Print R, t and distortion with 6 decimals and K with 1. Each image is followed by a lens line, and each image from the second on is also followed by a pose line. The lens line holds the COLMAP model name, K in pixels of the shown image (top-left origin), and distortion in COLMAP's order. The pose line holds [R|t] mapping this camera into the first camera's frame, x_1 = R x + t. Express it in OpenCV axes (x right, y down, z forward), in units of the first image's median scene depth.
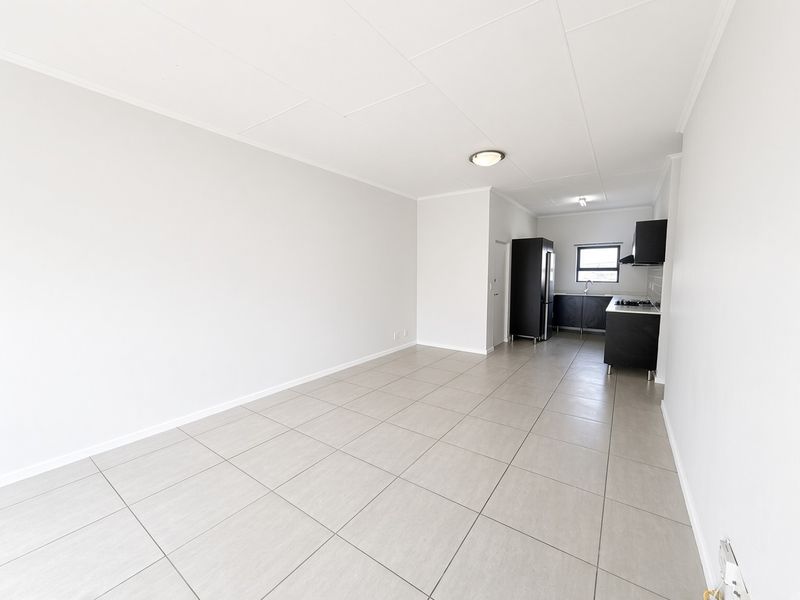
lens RADIAL K [[322.5, 0, 400.0], [0, 322.5, 300.0], [0, 0, 1]] dist [-0.000323, 0.000263]
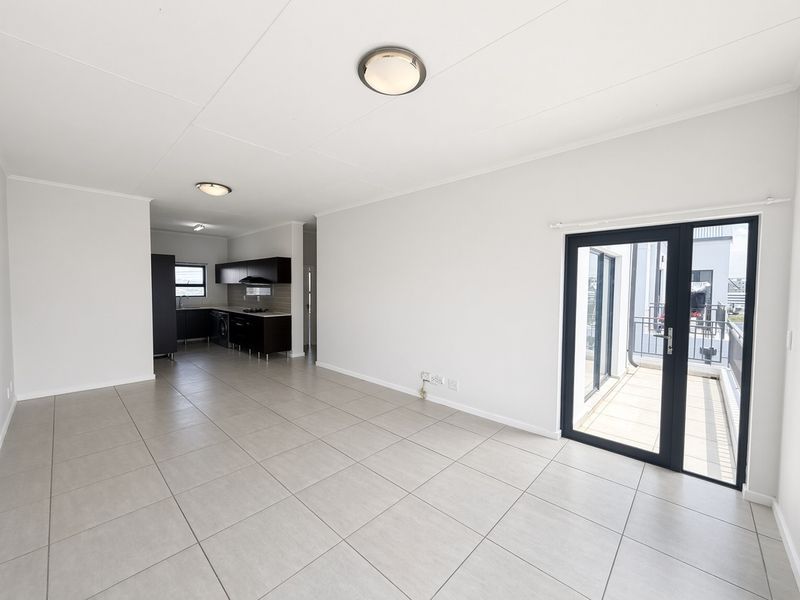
lens RADIAL K [[322.5, 0, 400.0], [0, 322.5, 300.0], [0, 0, 1]] dist [-0.000323, 0.000263]
pose [[0.130872, -0.036112, 0.990741, -0.415303], [0.076198, 0.996747, 0.026265, -0.019396], [-0.988467, 0.072056, 0.133197, 0.138747]]
